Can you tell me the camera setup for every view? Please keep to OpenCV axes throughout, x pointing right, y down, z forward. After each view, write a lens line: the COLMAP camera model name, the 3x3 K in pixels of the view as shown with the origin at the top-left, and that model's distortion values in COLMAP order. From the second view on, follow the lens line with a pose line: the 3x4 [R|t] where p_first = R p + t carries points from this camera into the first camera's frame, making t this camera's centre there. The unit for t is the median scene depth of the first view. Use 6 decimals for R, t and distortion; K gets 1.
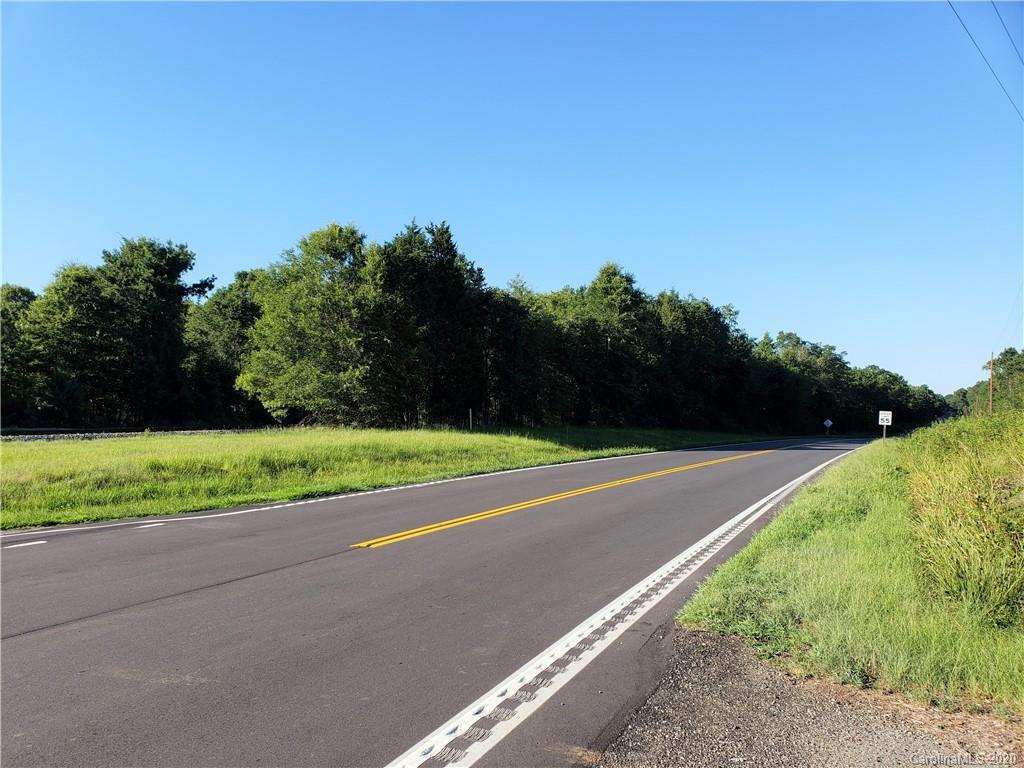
lens RADIAL K [[781.6, 0, 505.5], [0, 781.6, 377.0], [0, 0, 1]] dist [0.011835, 0.003972]
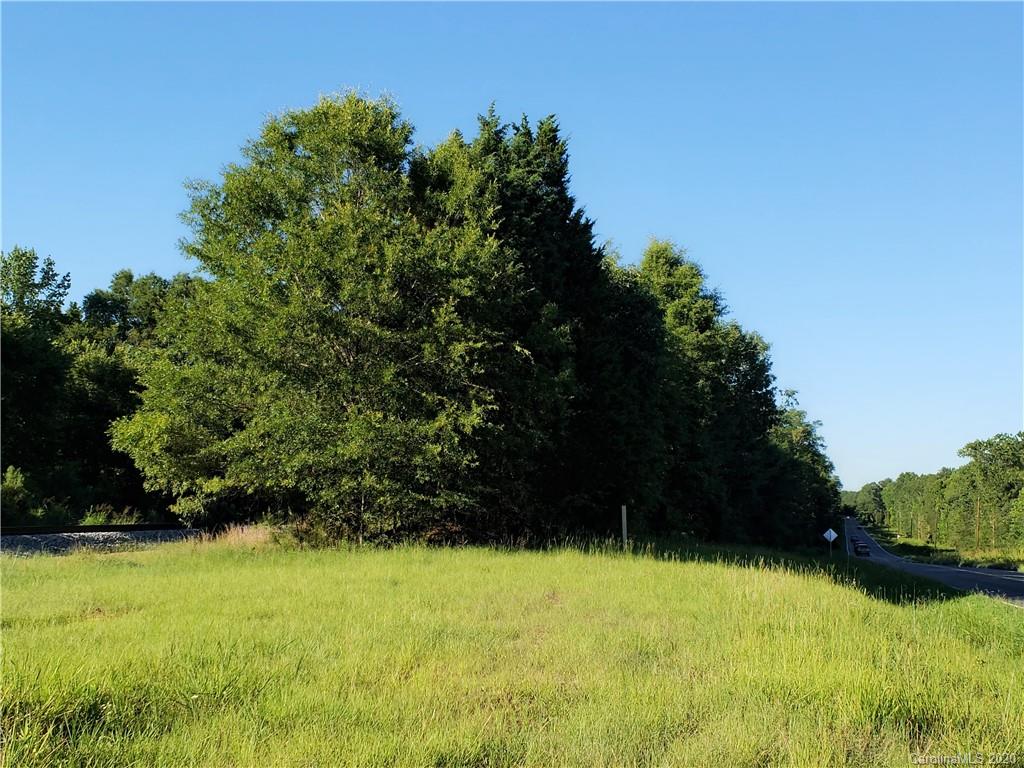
lens RADIAL K [[1291.4, 0, 510.3], [0, 1291.4, 389.2], [0, 0, 1]] dist [0.073850, 0.000000]
pose [[0.970870, 0.041402, 0.236002, -0.211202], [-0.030414, 0.998285, -0.050011, 0.008233], [-0.237668, 0.041376, 0.970465, 0.171769]]
